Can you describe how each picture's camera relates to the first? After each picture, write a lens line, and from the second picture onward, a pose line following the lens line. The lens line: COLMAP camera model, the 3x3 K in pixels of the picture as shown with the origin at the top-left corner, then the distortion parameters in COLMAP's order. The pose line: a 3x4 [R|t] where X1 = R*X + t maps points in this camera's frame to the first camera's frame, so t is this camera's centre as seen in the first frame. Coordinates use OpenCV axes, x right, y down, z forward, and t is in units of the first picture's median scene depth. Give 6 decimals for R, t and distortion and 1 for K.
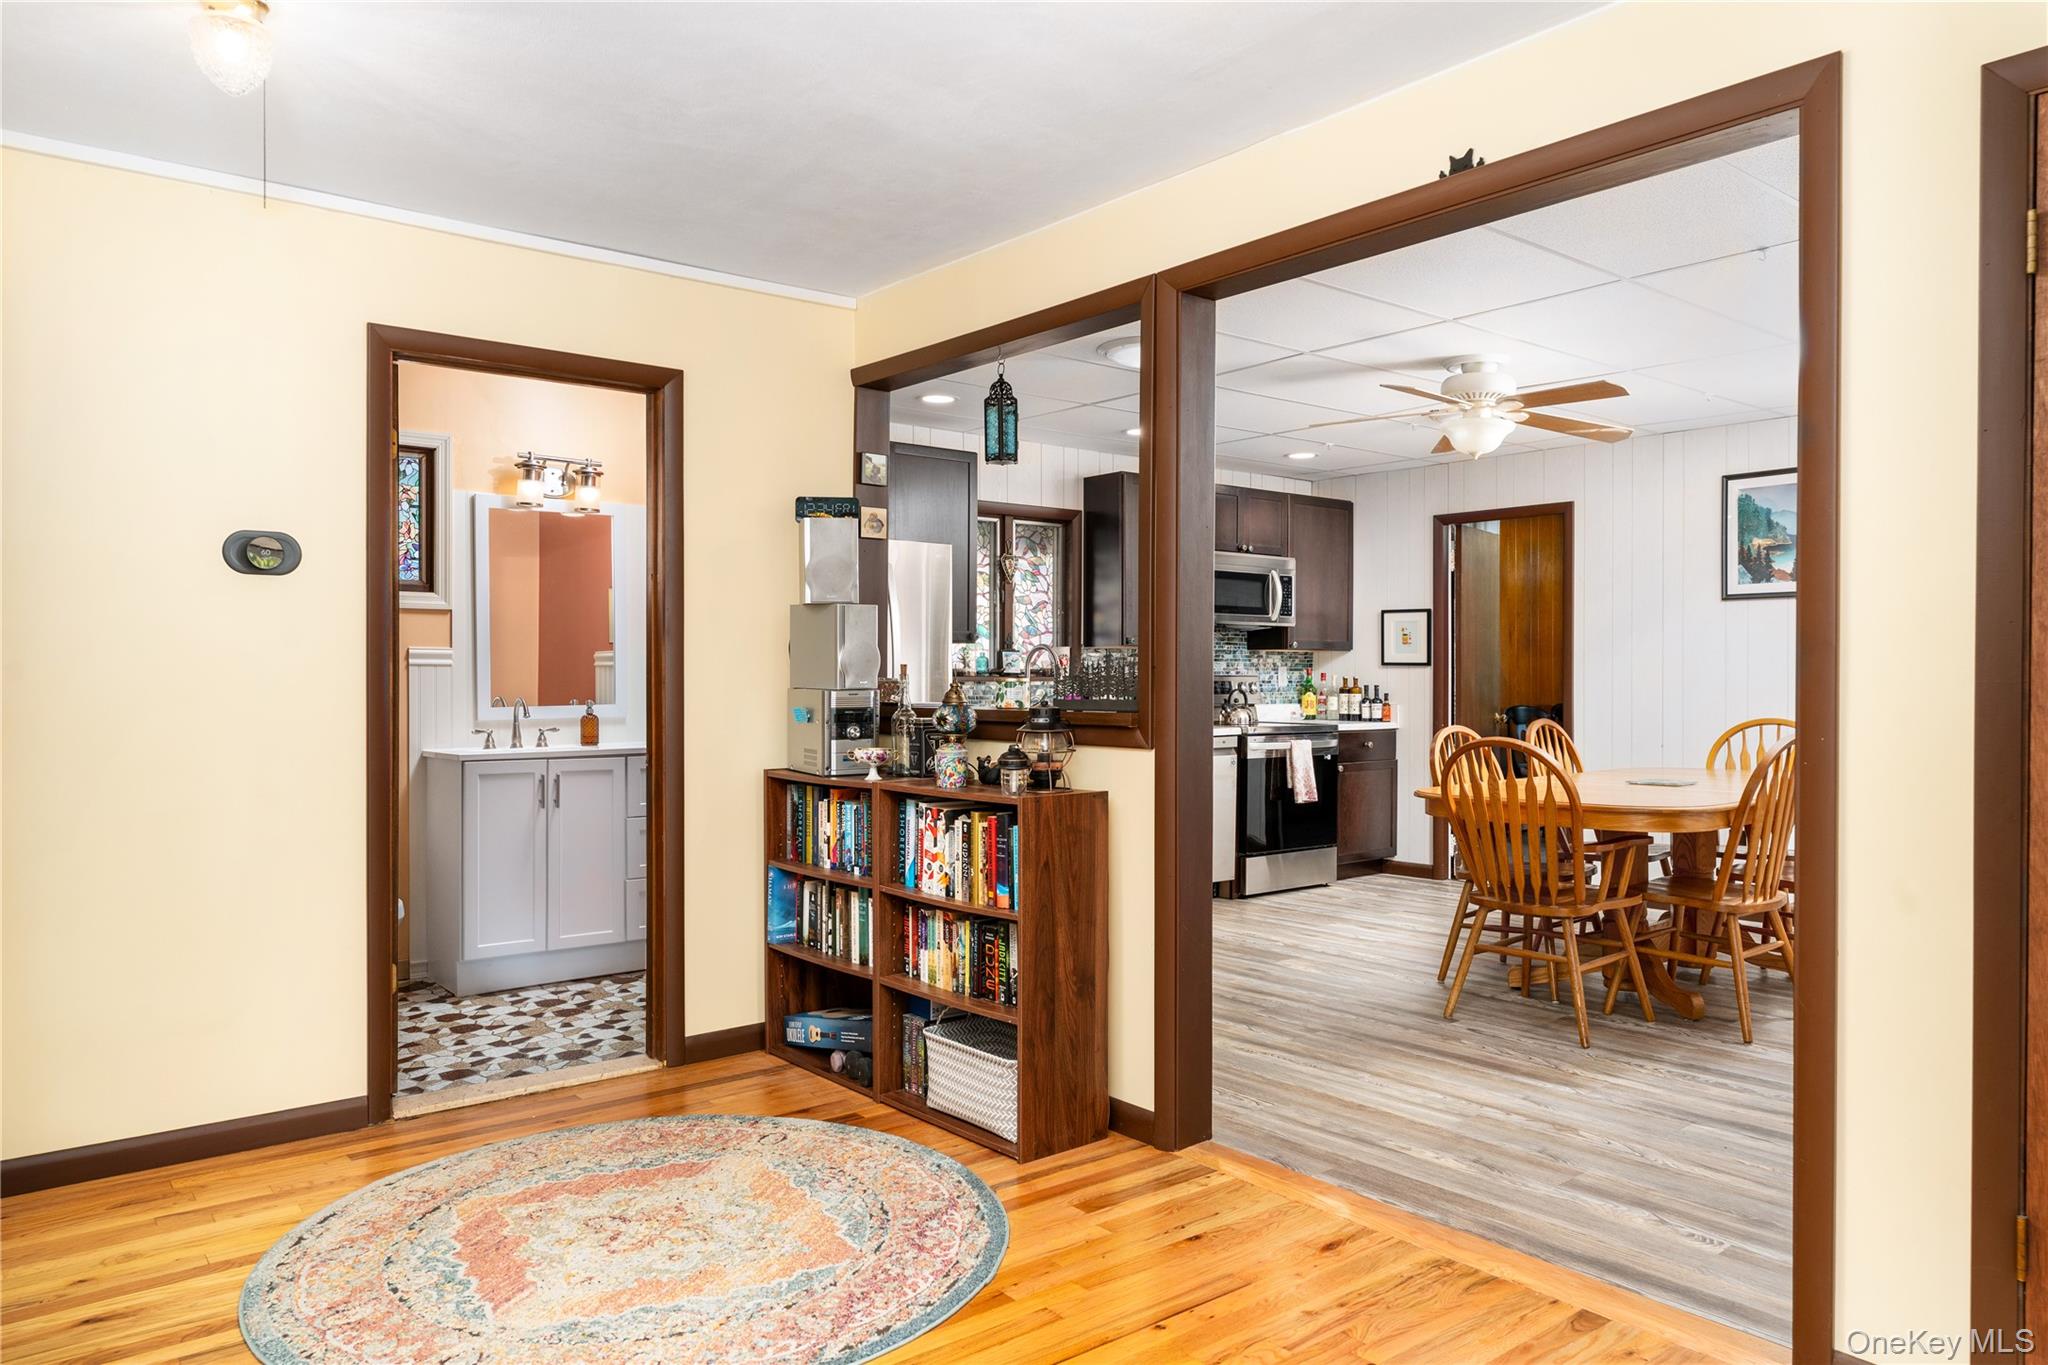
lens RADIAL K [[1360.4, 0, 1003.5], [0, 1360.4, 682.9], [0, 0, 1]] dist [-0.002761, 0.001299]
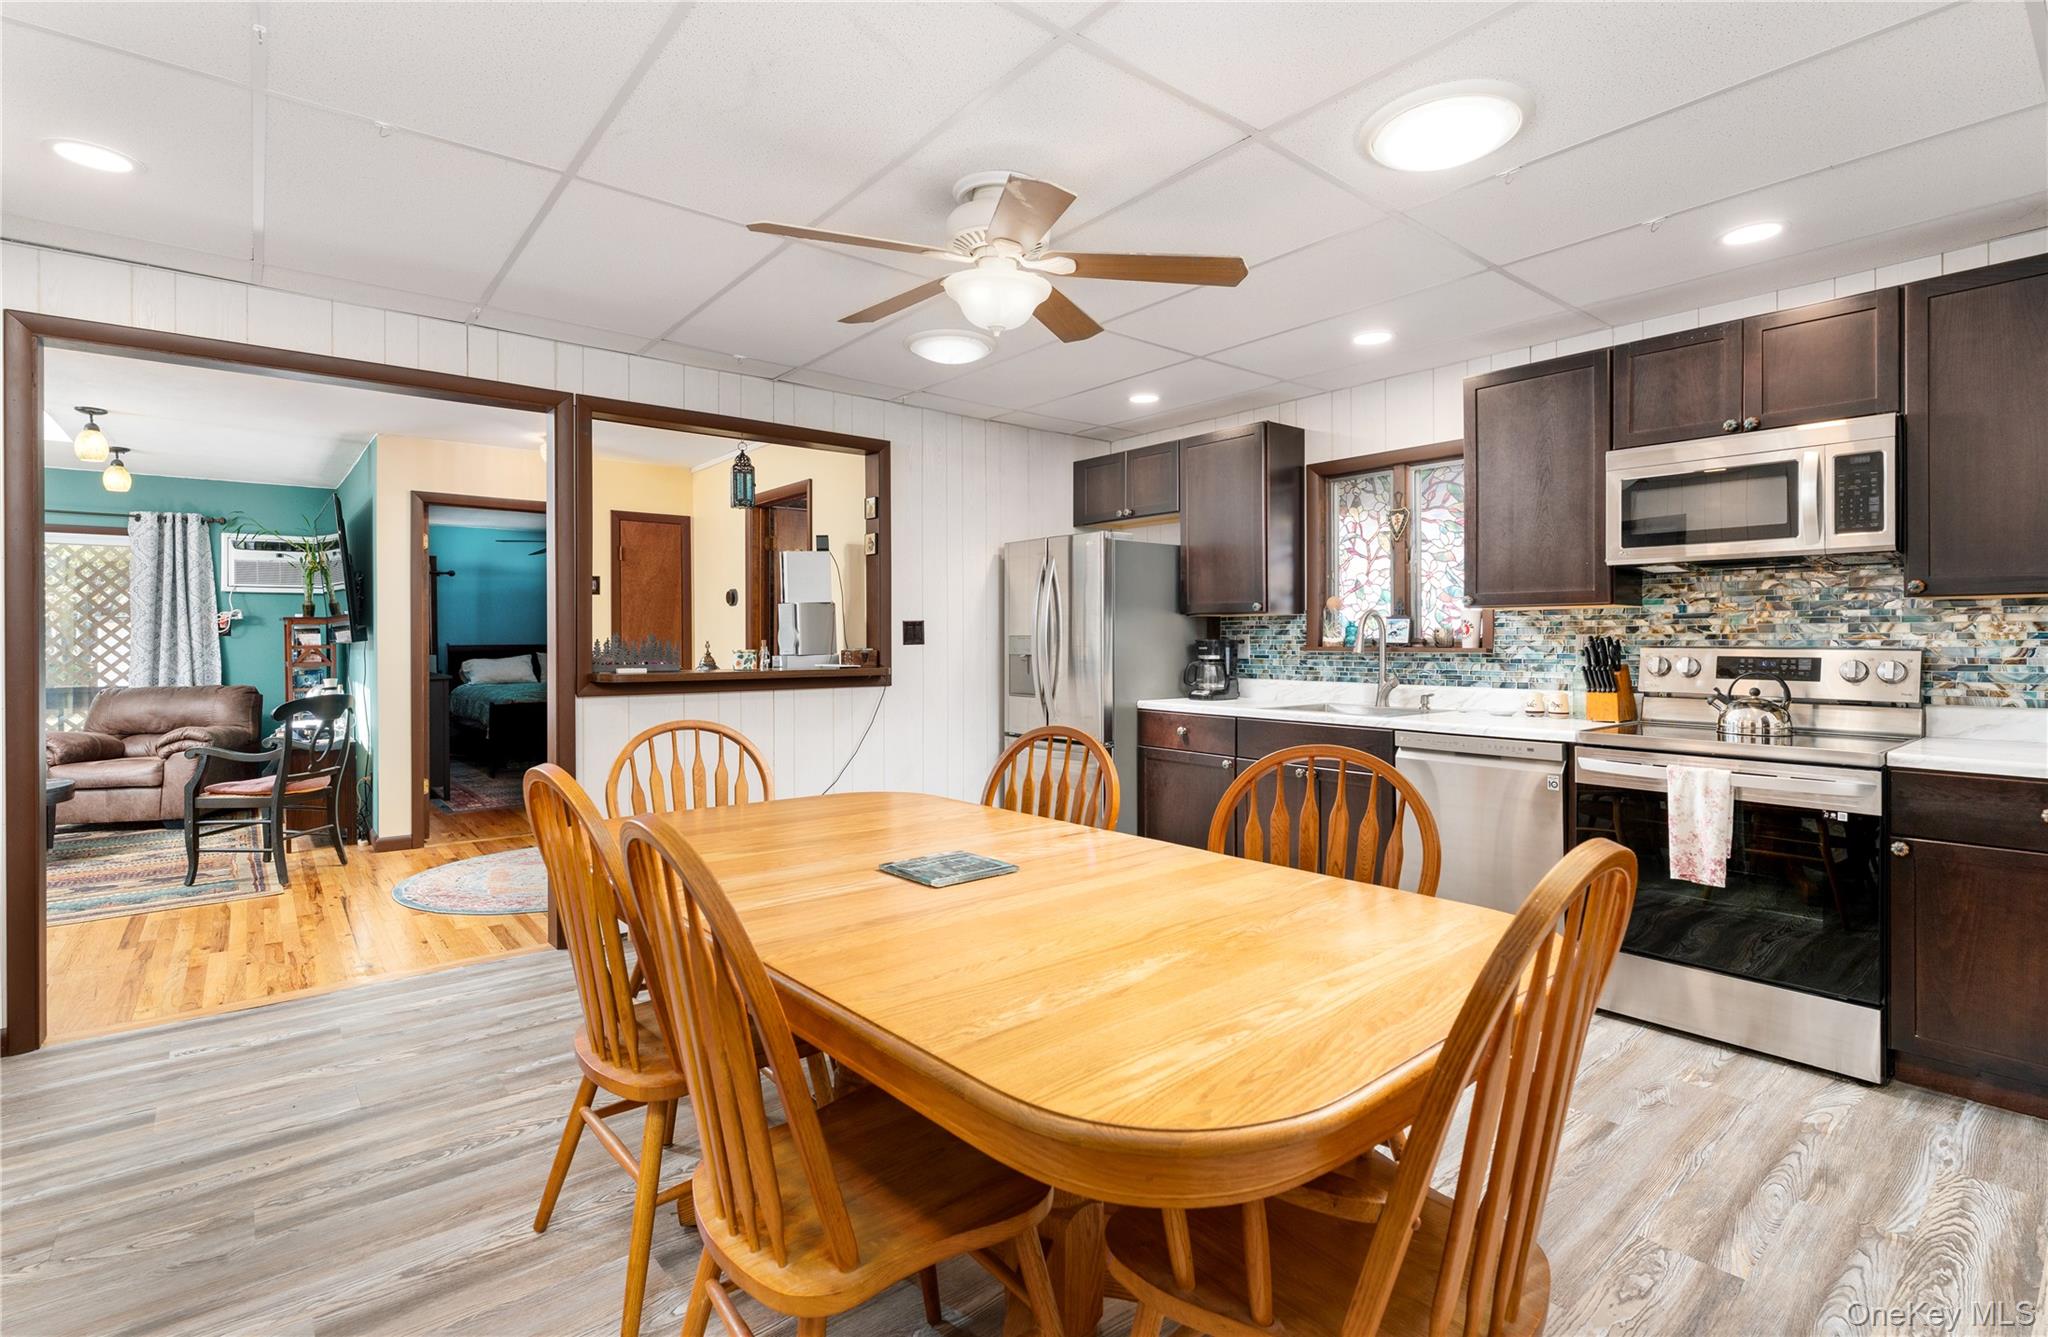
lens RADIAL K [[957.1, 0, 1021.8], [0, 957.1, 638.1], [0, 0, 1]] dist [0.000455, 0.000450]
pose [[0.012564, -0.003614, -0.999915, 1.234891], [-0.004052, 0.999985, -0.003666, -0.014501], [0.999913, 0.004098, 0.012549, 1.501812]]
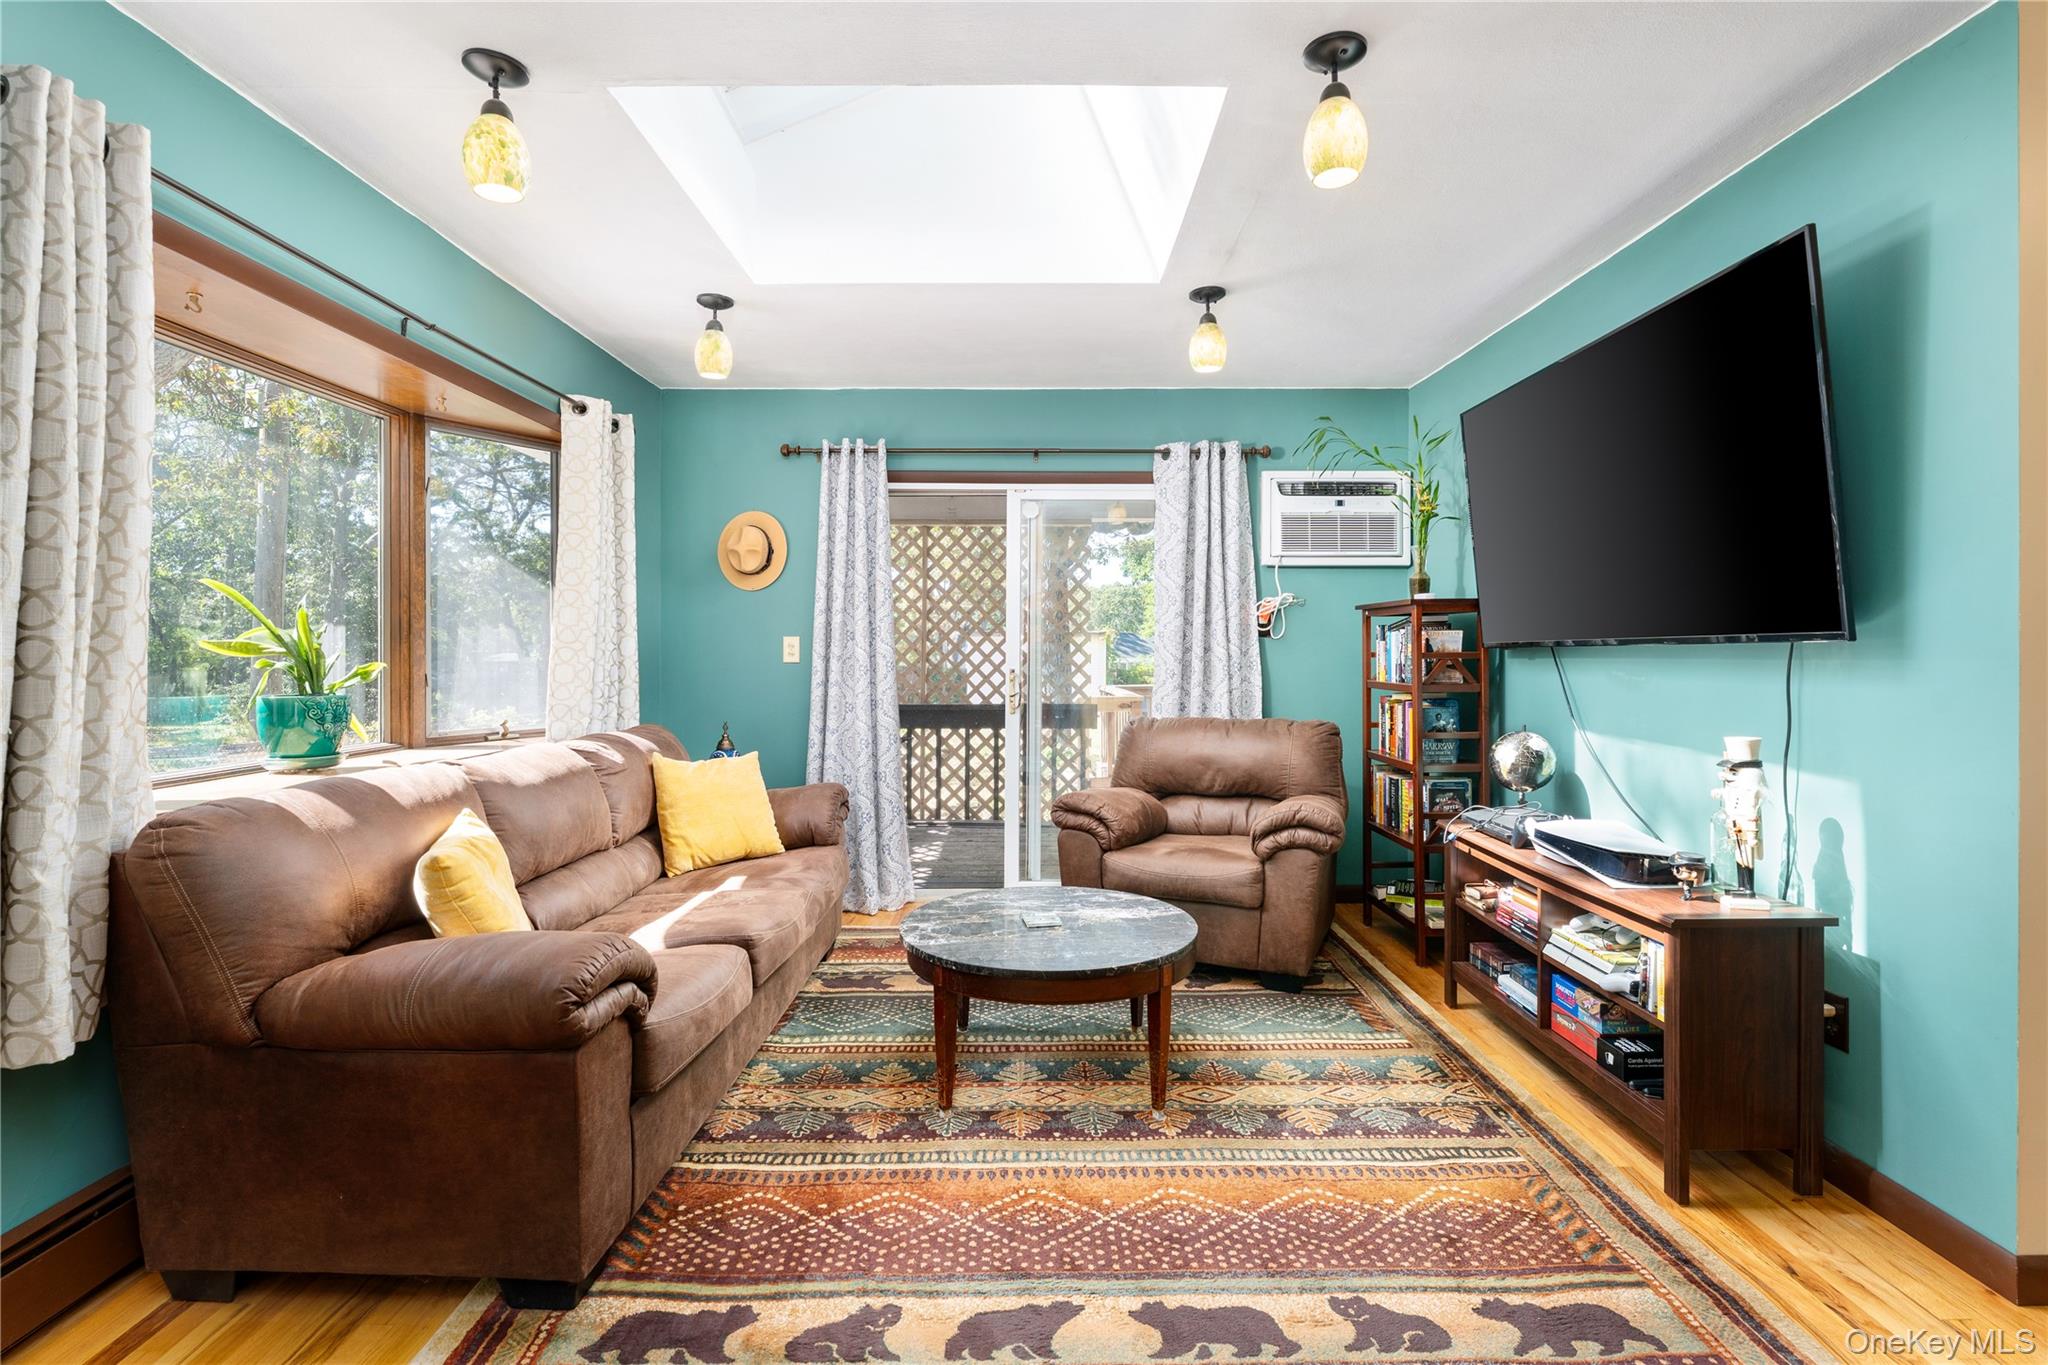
lens RADIAL K [[960.8, 0, 1045.5], [0, 960.8, 654.9], [0, 0, 1]] dist [-0.000164, -0.000070]
pose [[-0.608614, -0.001901, -0.793464, 0.352055], [-0.009516, 0.999943, 0.004903, 0.001021], [0.793409, 0.010534, -0.608598, 0.359228]]
